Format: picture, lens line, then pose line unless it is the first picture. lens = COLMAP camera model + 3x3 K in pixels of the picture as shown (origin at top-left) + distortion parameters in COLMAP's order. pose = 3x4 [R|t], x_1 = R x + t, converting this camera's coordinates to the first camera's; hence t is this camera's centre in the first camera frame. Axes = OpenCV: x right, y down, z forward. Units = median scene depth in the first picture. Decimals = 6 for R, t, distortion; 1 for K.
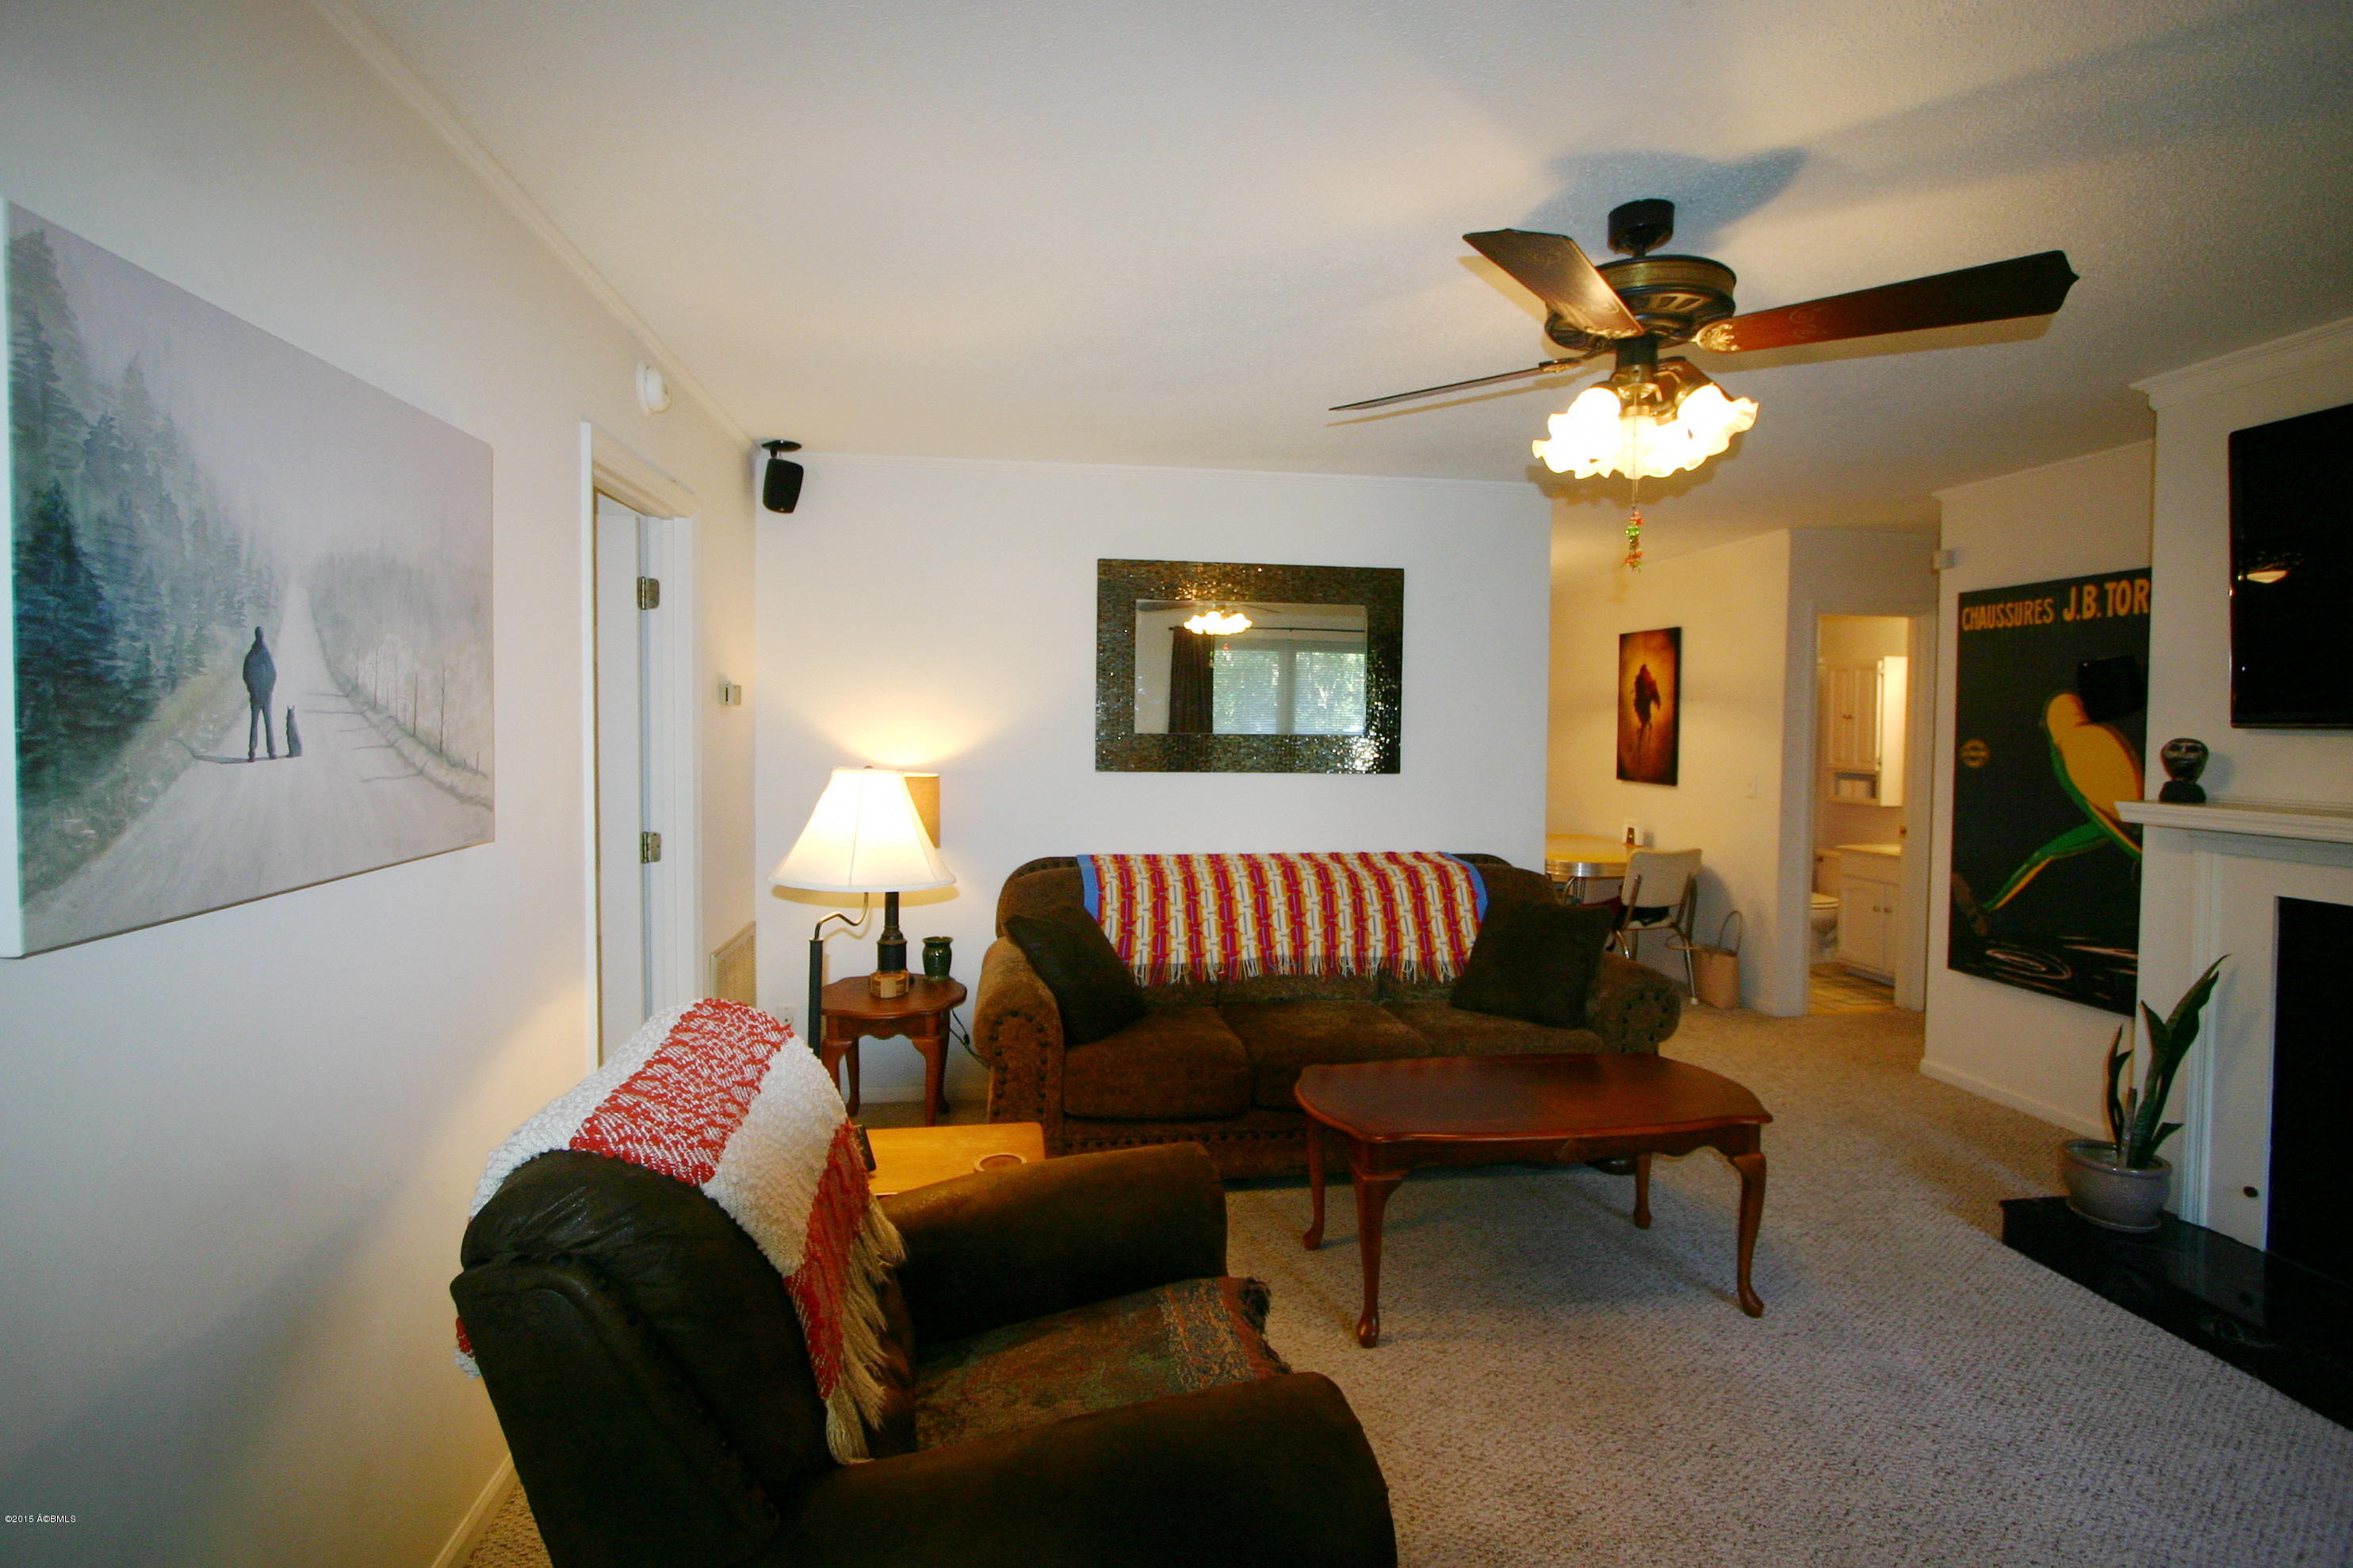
lens RADIAL K [[1082.4, 0, 1172.7], [0, 1082.4, 755.7], [0, 0, 1]] dist [-0.027898, 0.006318]
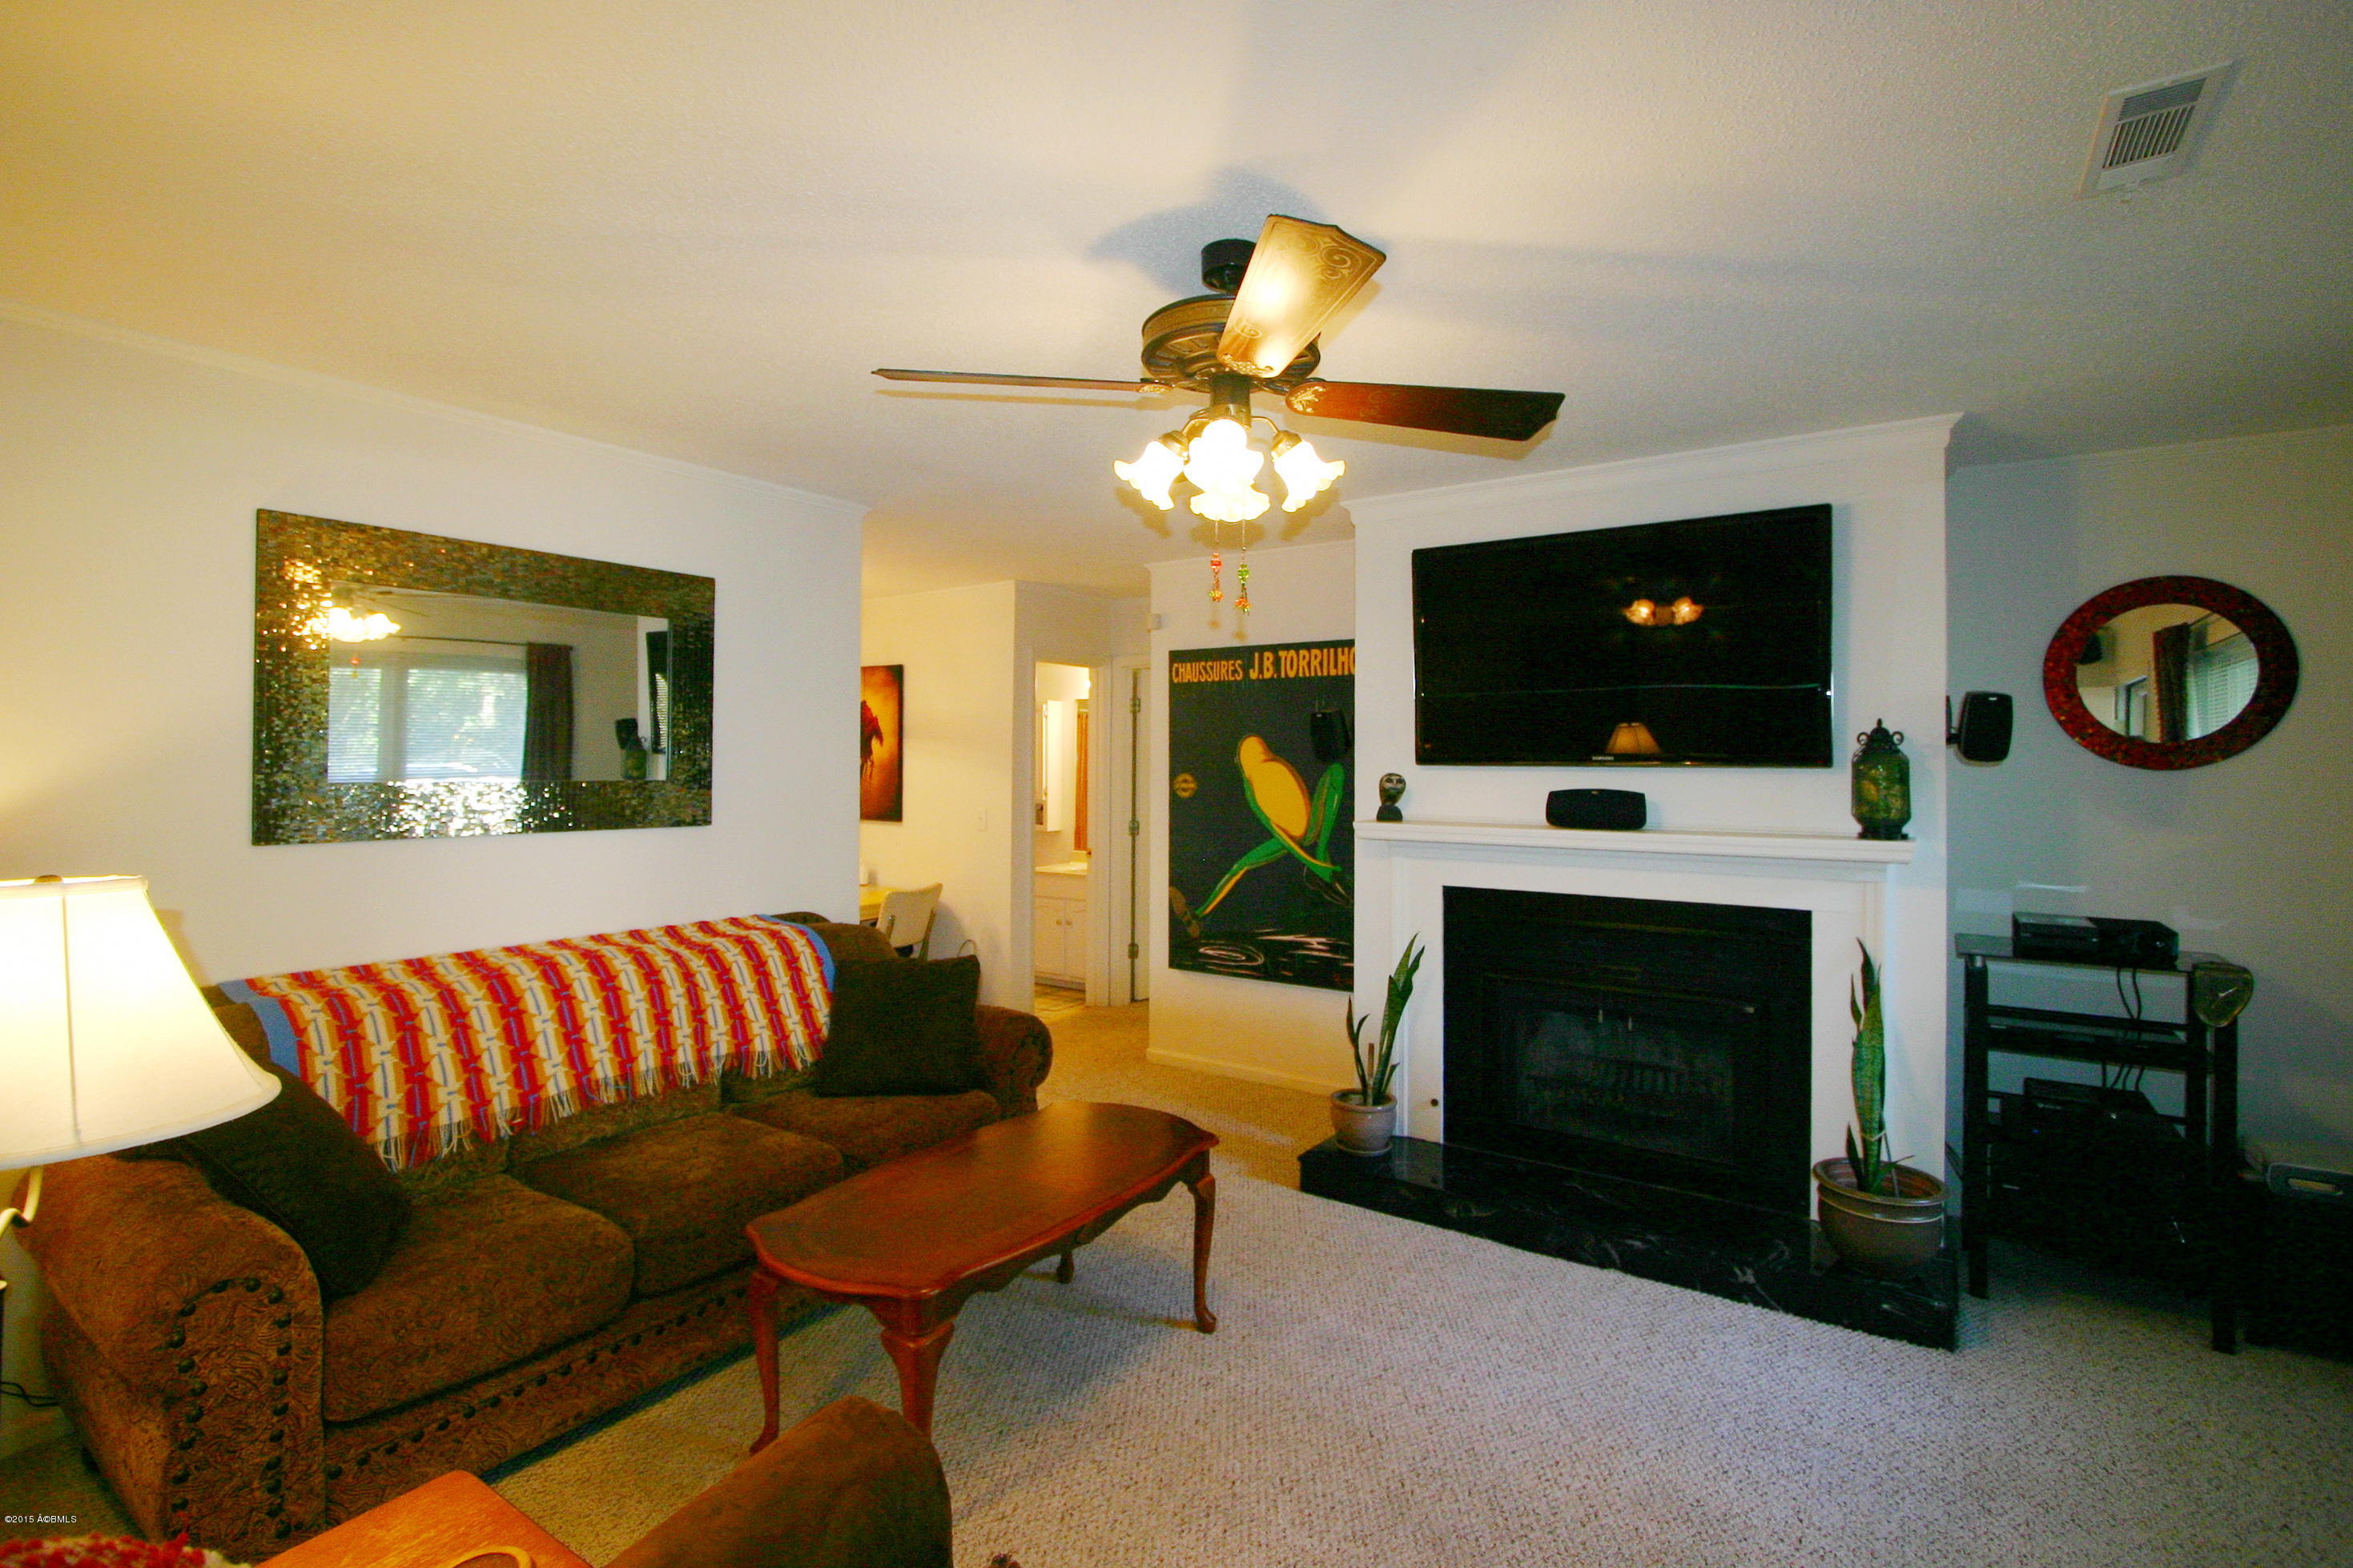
lens RADIAL K [[1093.7, 0, 1177.6], [0, 1093.7, 753.0], [0, 0, 1]] dist [-0.016464, 0.001771]
pose [[0.680620, -0.000100, 0.732636, -0.177433], [0.024174, 0.999459, -0.022321, -0.012654], [-0.732237, 0.032904, 0.680254, 0.193622]]
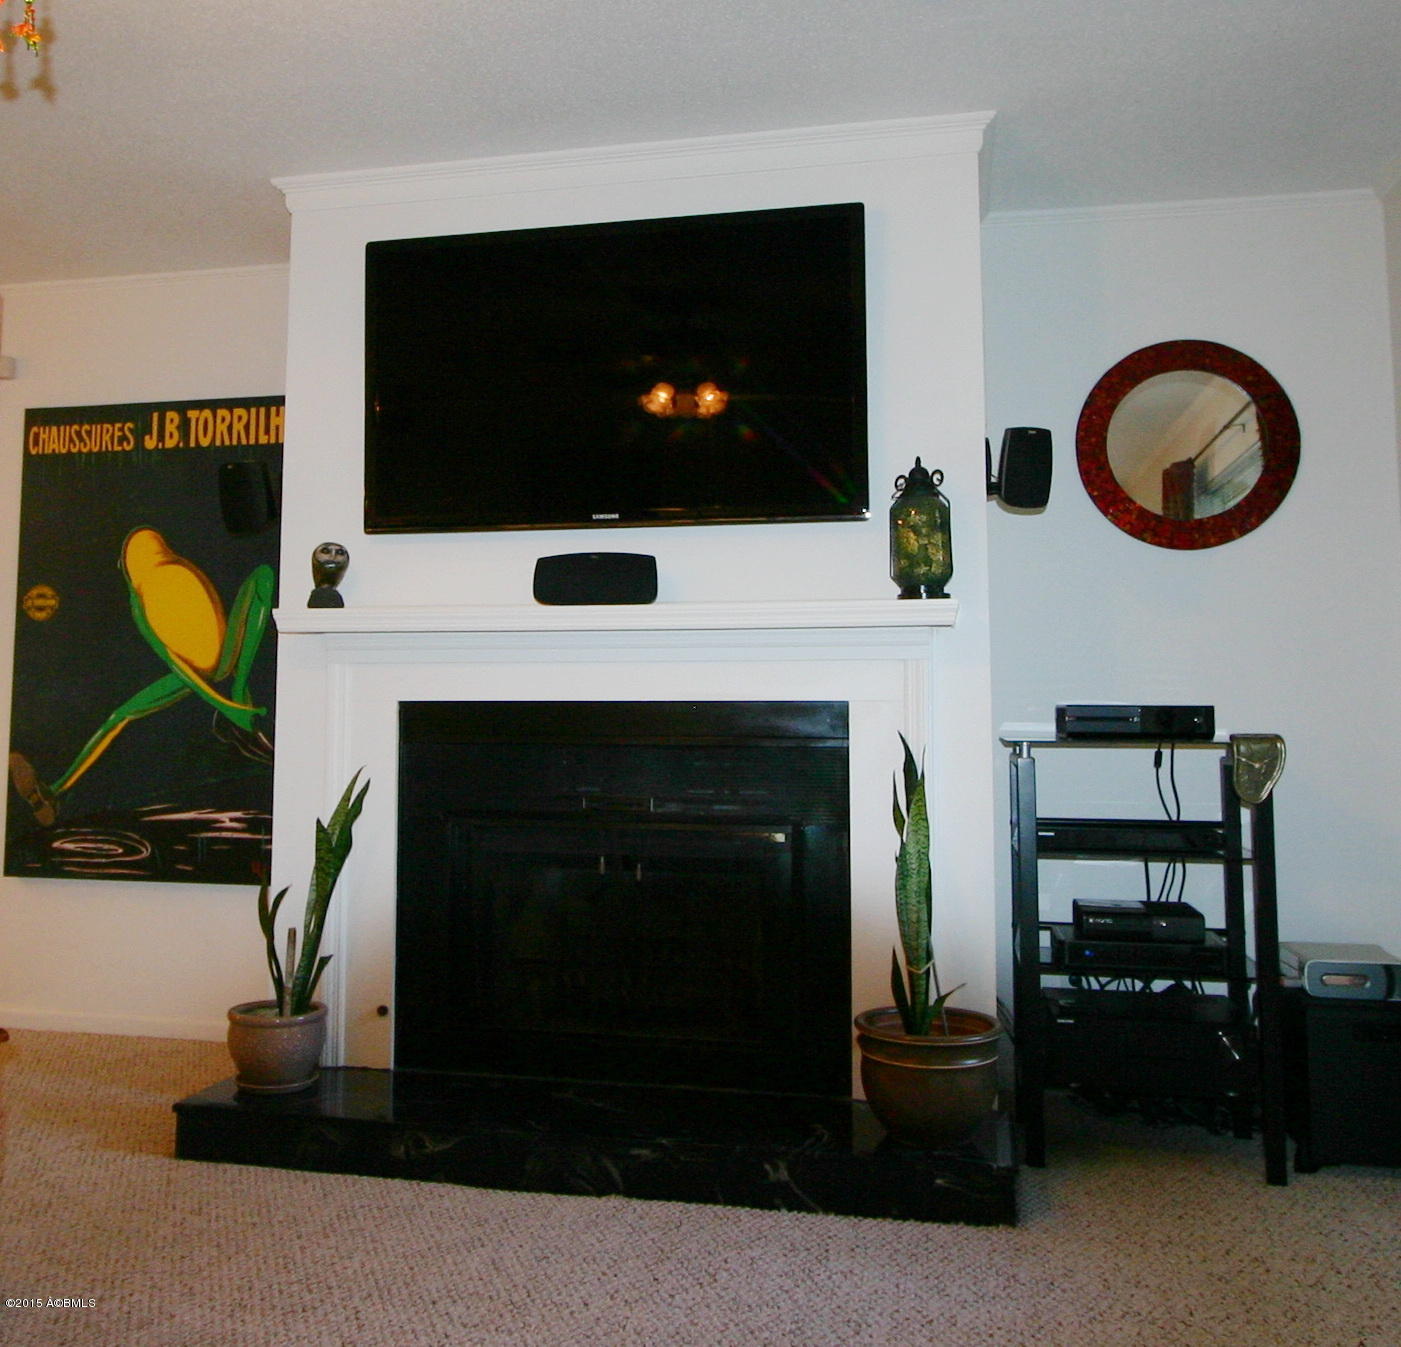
lens RADIAL K [[1365.1, 0, 641.6], [0, 1365.1, 563.9], [0, 0, 1]] dist [-0.016367, -0.005156]
pose [[0.360480, 0.087368, 0.928666, -0.064230], [0.028471, 0.994109, -0.104576, 0.104319], [-0.932332, 0.064138, 0.355869, 0.224248]]
